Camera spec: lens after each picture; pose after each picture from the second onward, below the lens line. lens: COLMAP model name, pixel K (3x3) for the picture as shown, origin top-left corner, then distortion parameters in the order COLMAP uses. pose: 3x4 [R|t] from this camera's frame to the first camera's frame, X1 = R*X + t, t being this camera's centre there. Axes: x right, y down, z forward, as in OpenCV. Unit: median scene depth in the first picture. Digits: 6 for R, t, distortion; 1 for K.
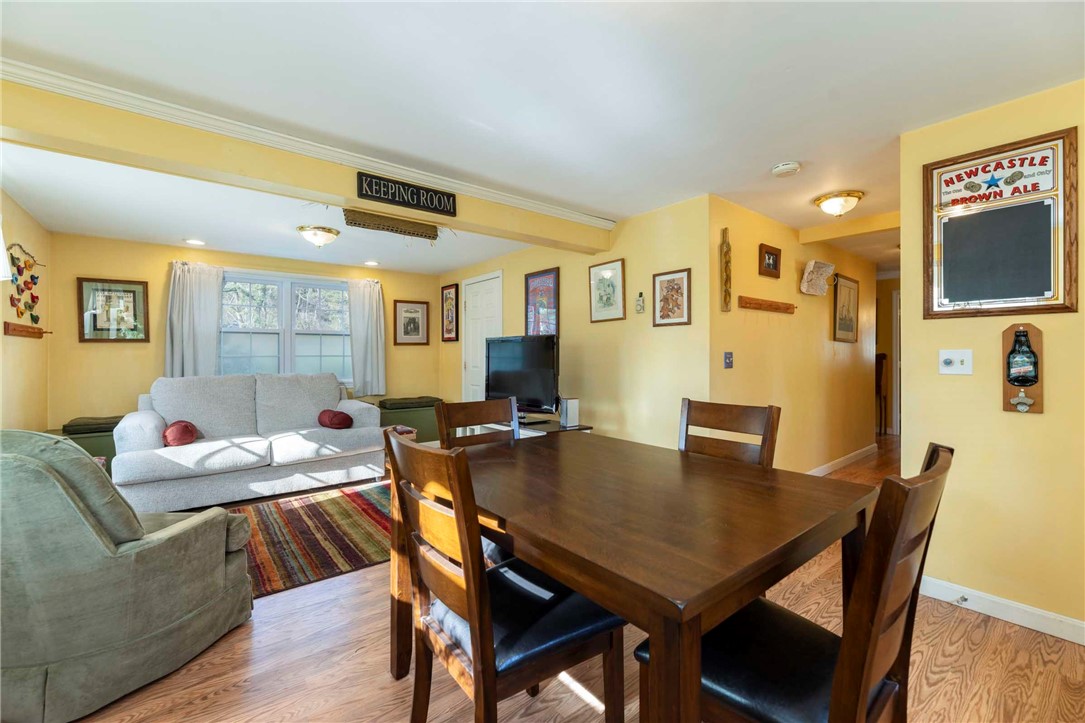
lens RADIAL K [[444.4, 0, 542.6], [0, 444.4, 359.2], [0, 0, 1]] dist [0.001926, -0.000058]
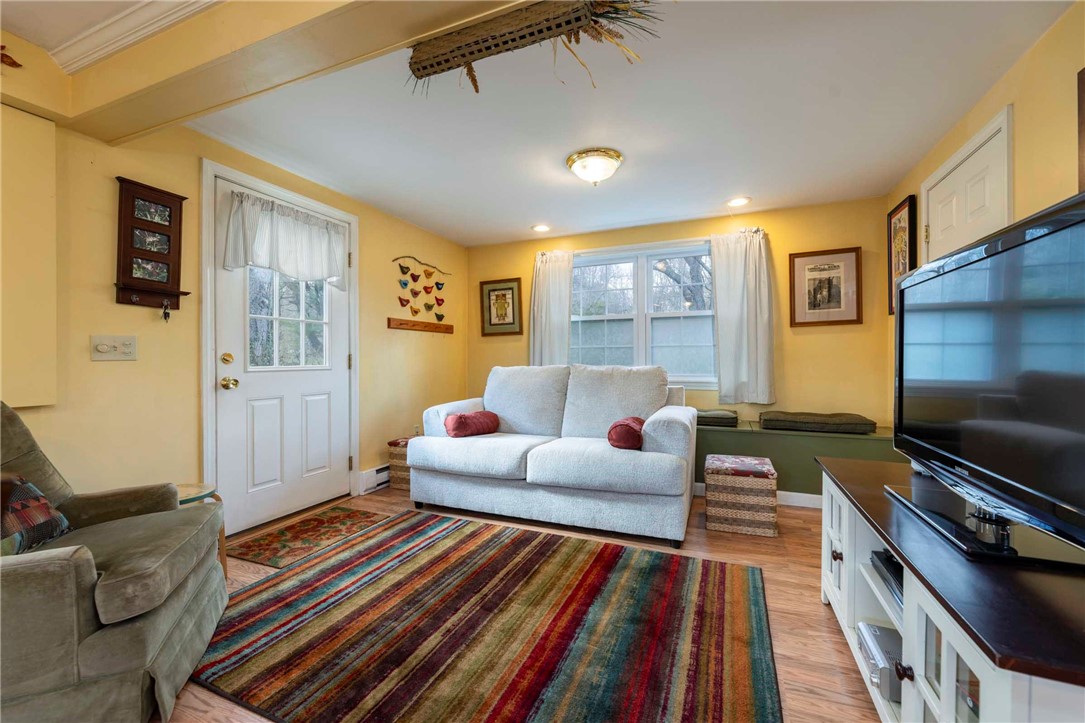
lens RADIAL K [[437.6, 0, 541.2], [0, 437.6, 364.4], [0, 0, 1]] dist [-0.009526, -0.000238]
pose [[0.473114, 0.009543, -0.880949, 0.059310], [-0.003920, 0.999954, 0.008727, 0.024714], [0.880992, -0.000675, 0.473130, 0.560880]]
